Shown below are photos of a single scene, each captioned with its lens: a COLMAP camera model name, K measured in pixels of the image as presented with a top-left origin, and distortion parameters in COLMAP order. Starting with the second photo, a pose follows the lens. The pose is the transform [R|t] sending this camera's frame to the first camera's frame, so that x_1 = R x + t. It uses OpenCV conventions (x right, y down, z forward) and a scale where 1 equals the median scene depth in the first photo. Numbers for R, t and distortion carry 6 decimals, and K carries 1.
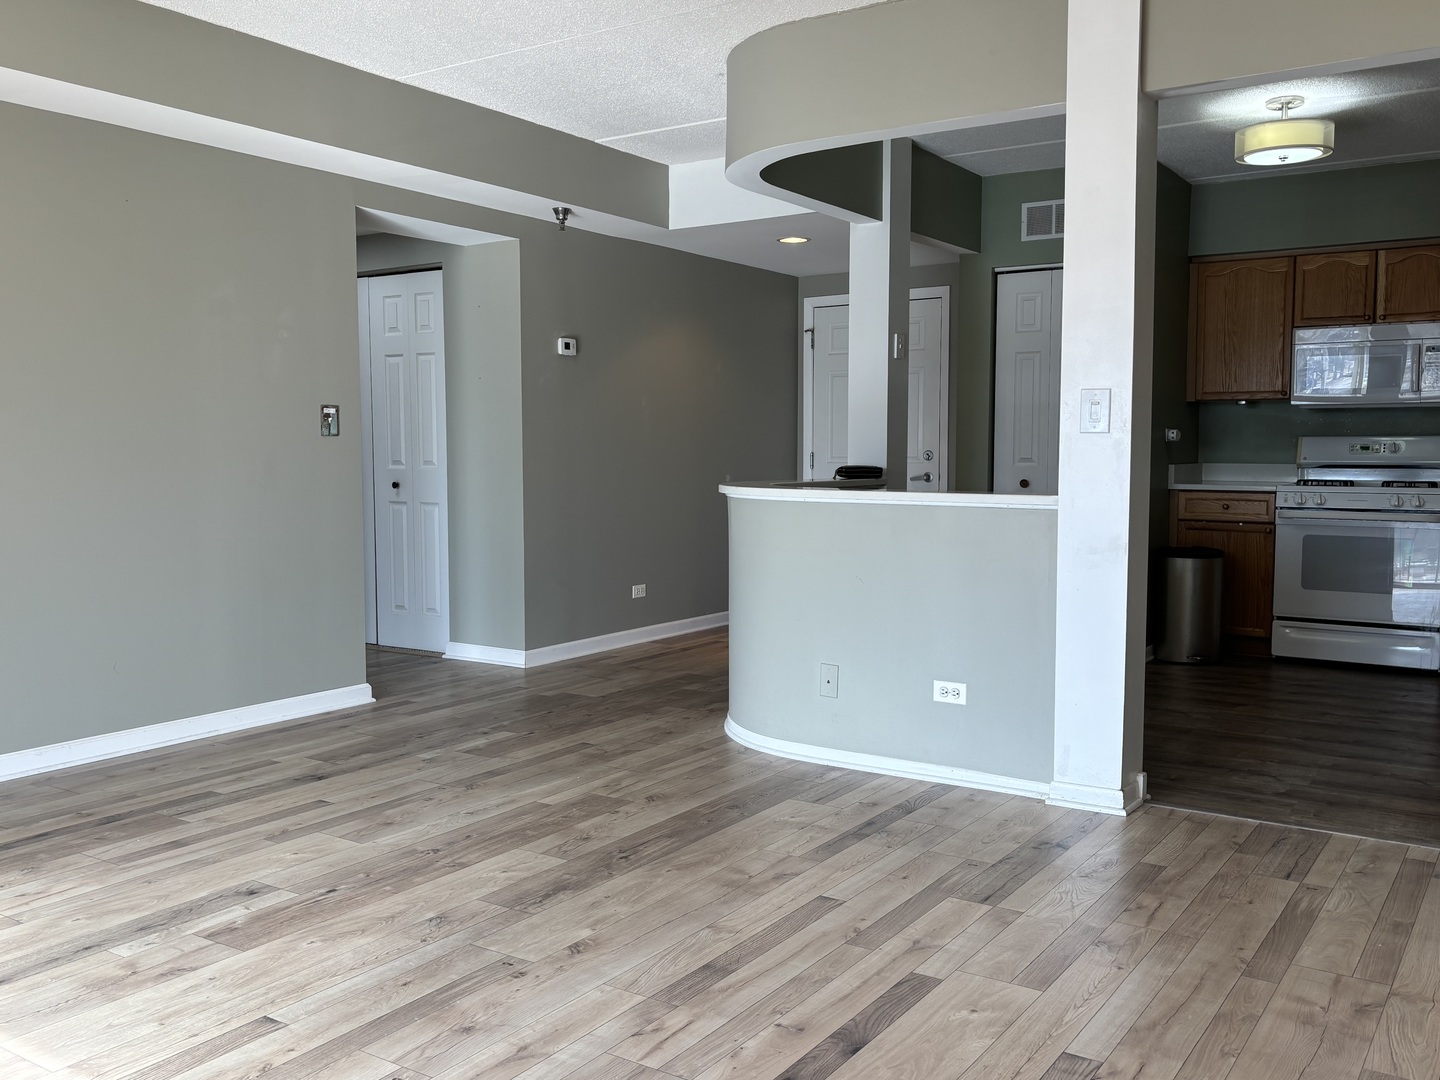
lens RADIAL K [[1257.2, 0, 721.4], [0, 1257.2, 539.0], [0, 0, 1]] dist [0.000985, 0.026973]
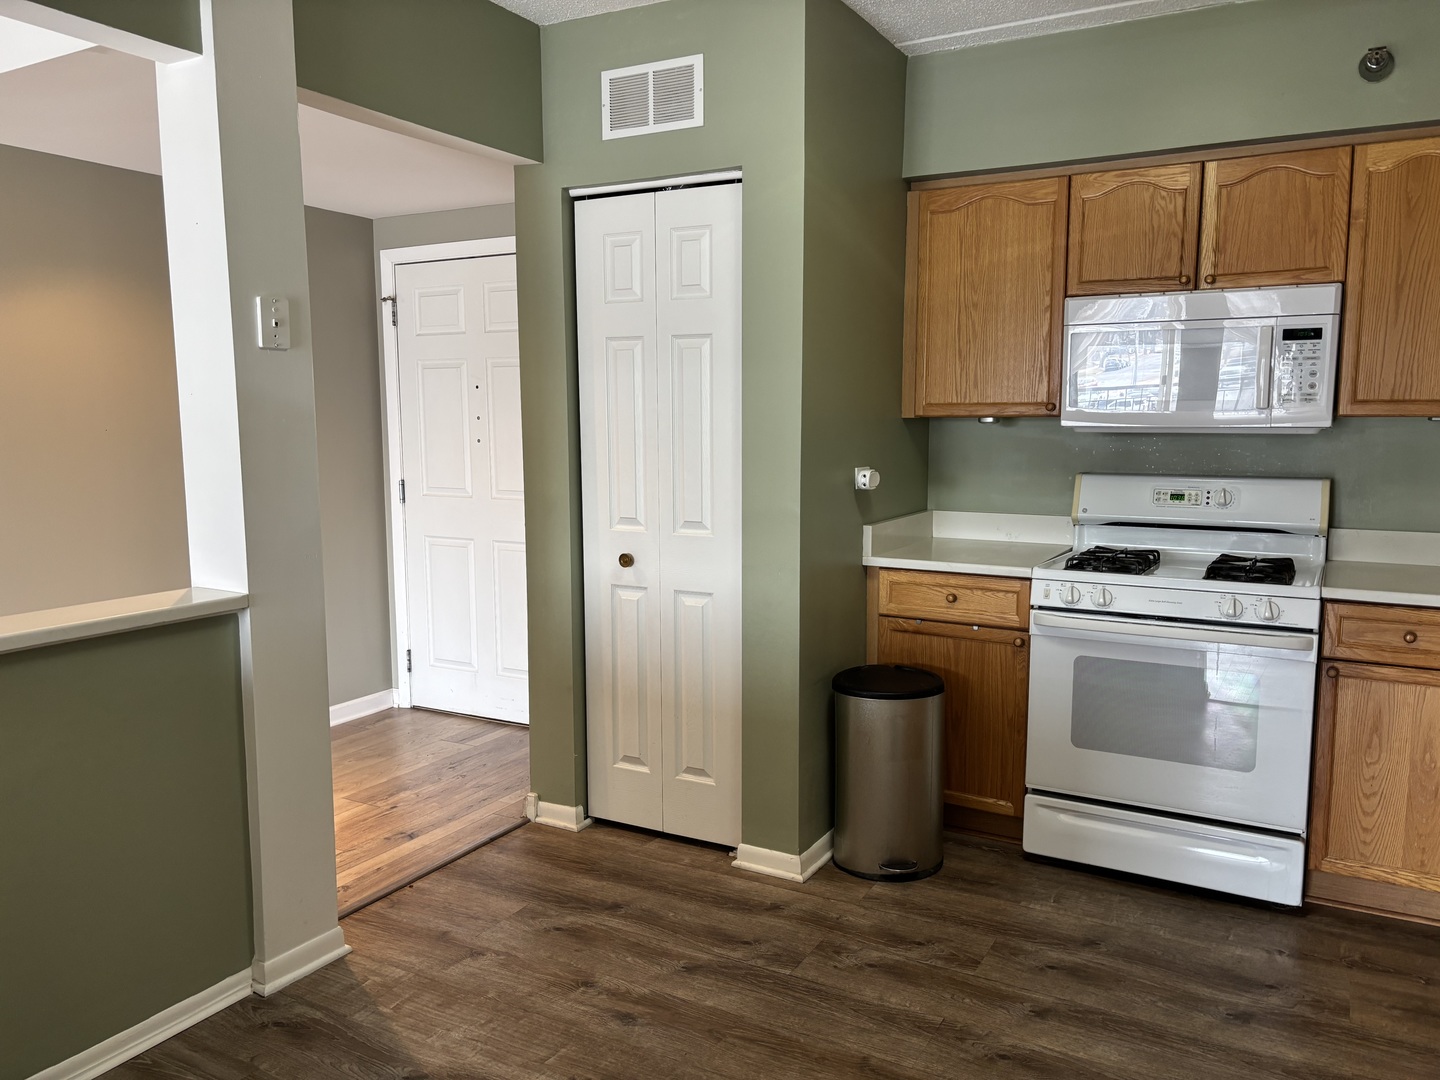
lens RADIAL K [[1086.0, 0, 722.7], [0, 1086.0, 538.6], [0, 0, 1]] dist [0.052579, -0.061887]
pose [[0.996701, -0.009433, 0.080610, 0.251089], [0.005918, 0.999026, 0.043728, -0.077487], [-0.080944, -0.043107, 0.995786, 0.495253]]
